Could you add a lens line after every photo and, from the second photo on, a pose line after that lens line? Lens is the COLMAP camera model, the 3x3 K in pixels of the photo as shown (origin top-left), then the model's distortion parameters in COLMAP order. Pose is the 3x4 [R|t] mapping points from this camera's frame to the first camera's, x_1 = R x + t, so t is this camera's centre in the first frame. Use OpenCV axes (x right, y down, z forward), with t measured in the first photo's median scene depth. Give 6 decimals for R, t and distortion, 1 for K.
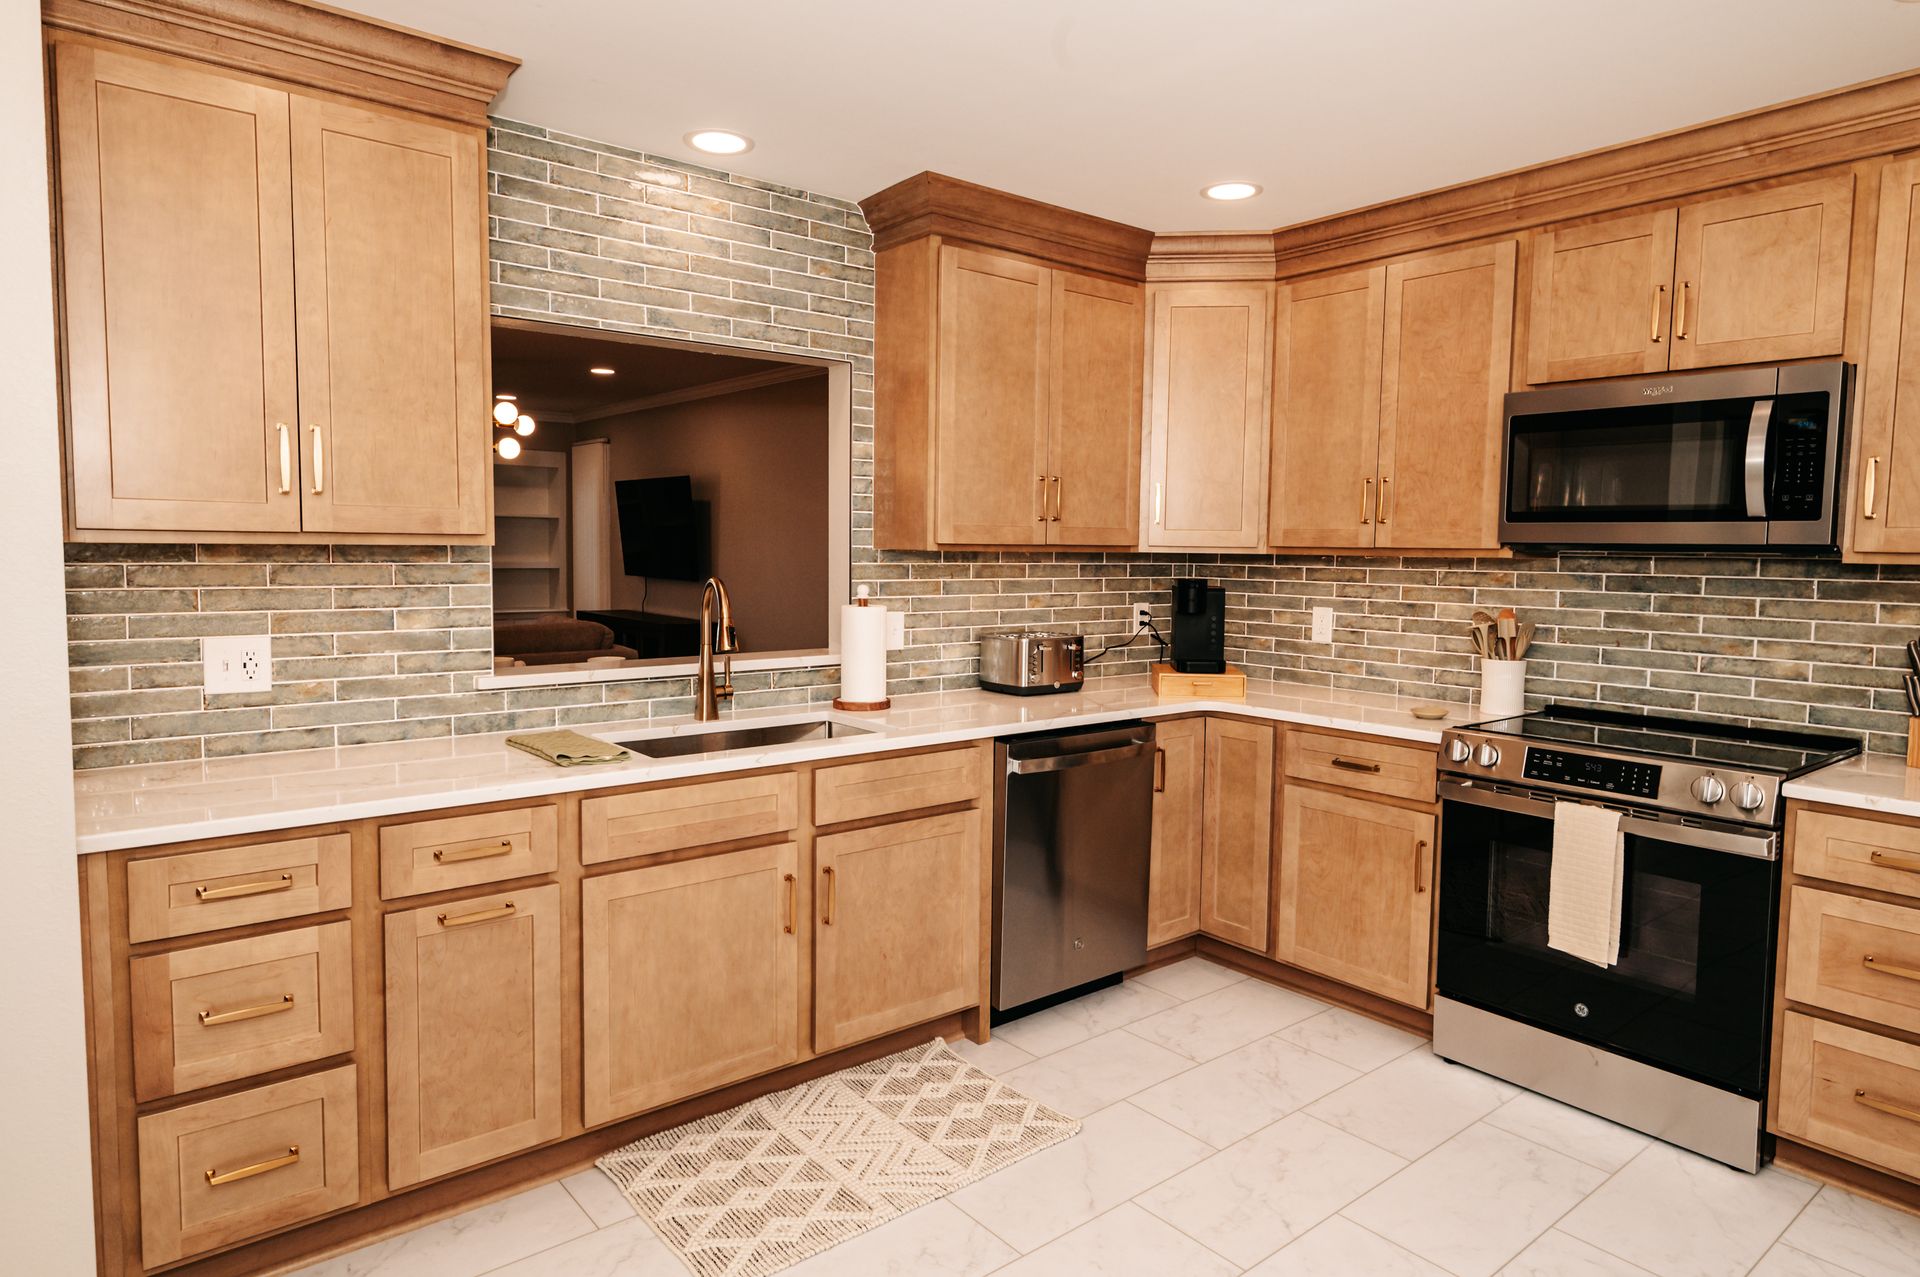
lens RADIAL K [[1137.3, 0, 960.0], [0, 1137.3, 638.5], [0, 0, 1]] dist [0.022458, 0.000026]
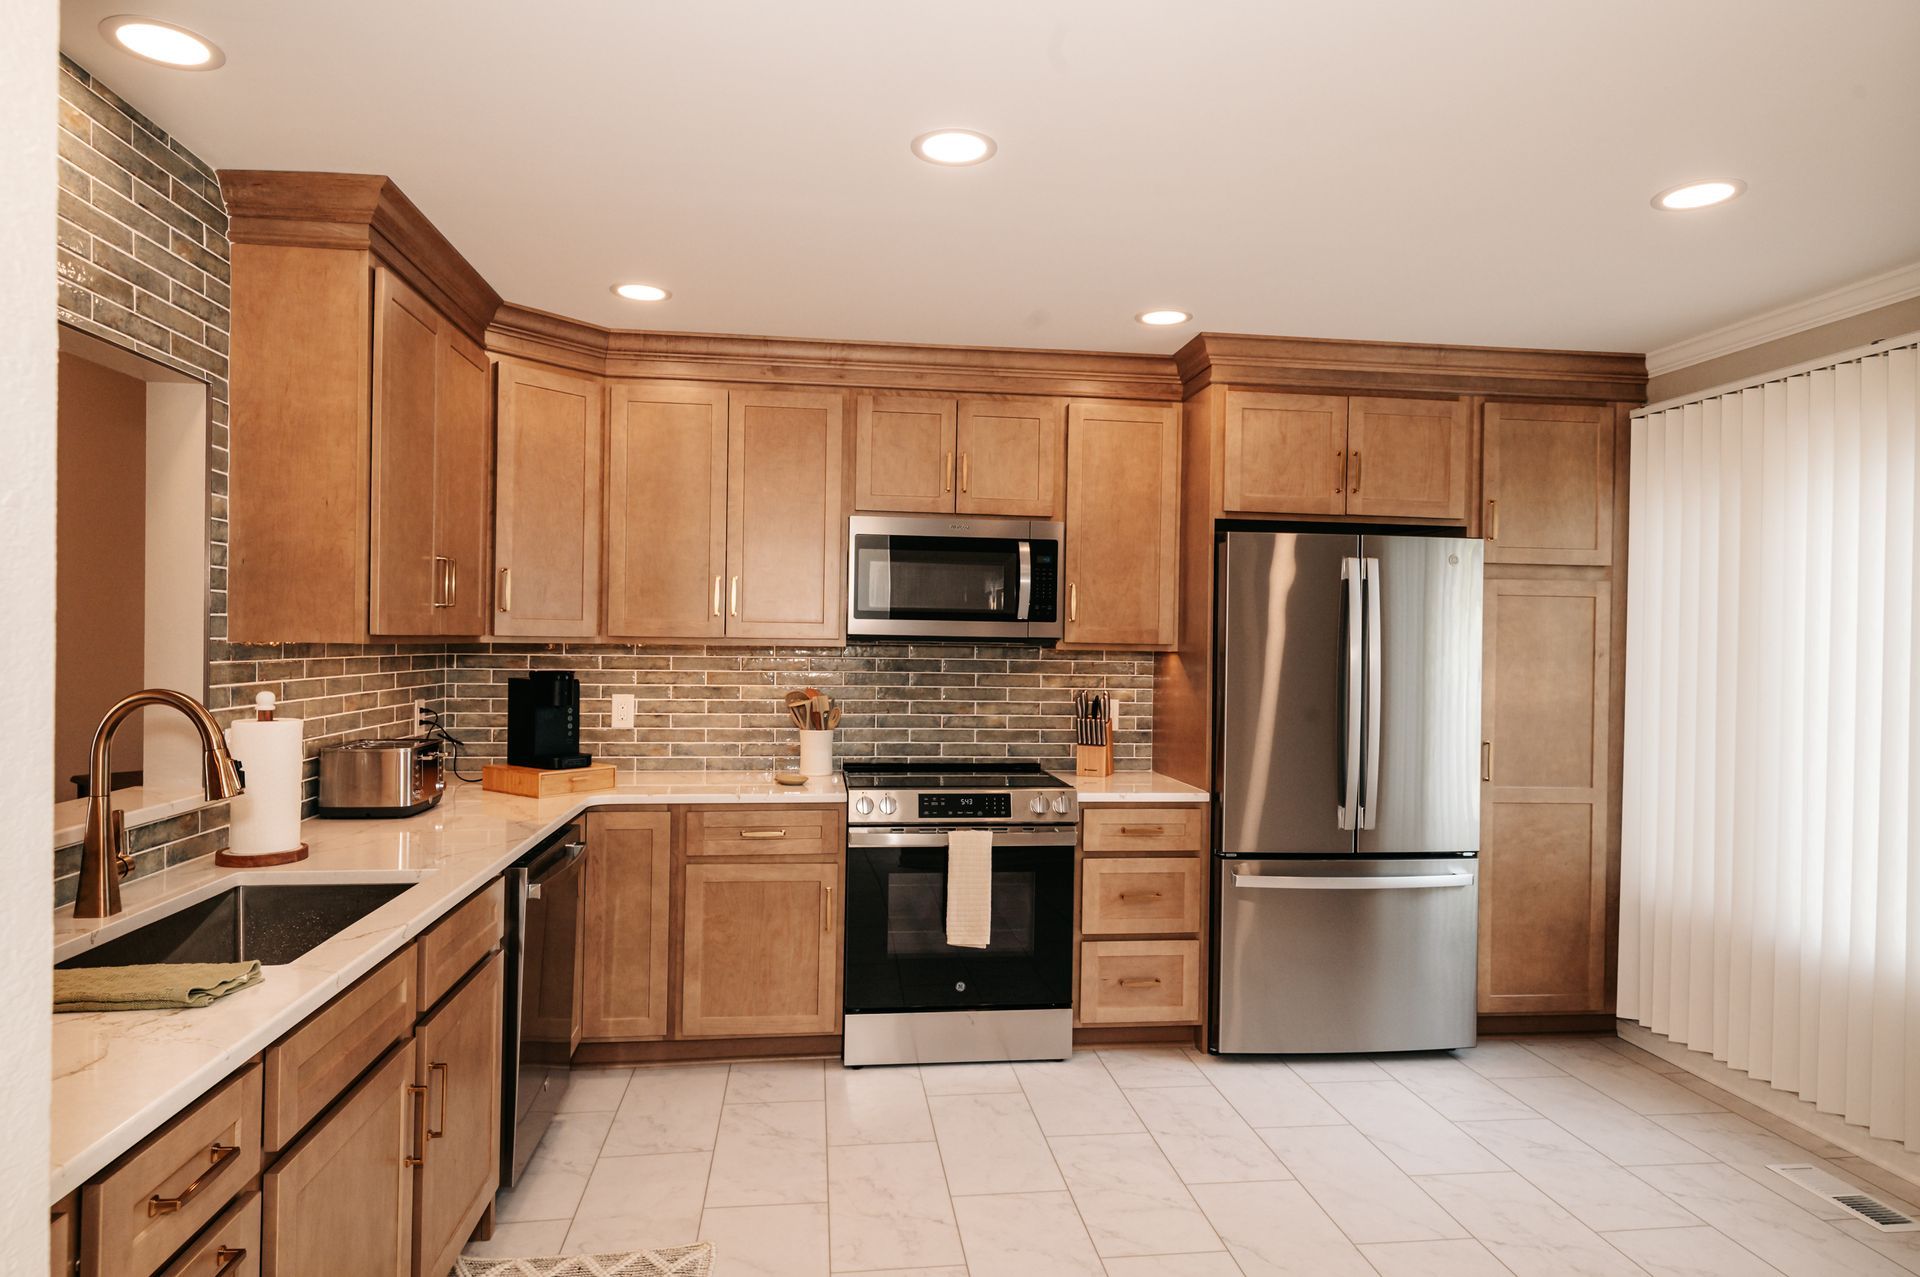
lens RADIAL K [[1139.0, 0, 960.5], [0, 1139.0, 658.1], [0, 0, 1]] dist [0.032457, -0.000962]
pose [[0.532999, -0.018978, 0.845903, -0.500770], [0.063098, 0.997856, -0.017371, -0.029031], [-0.843760, 0.062633, 0.533054, 0.237839]]
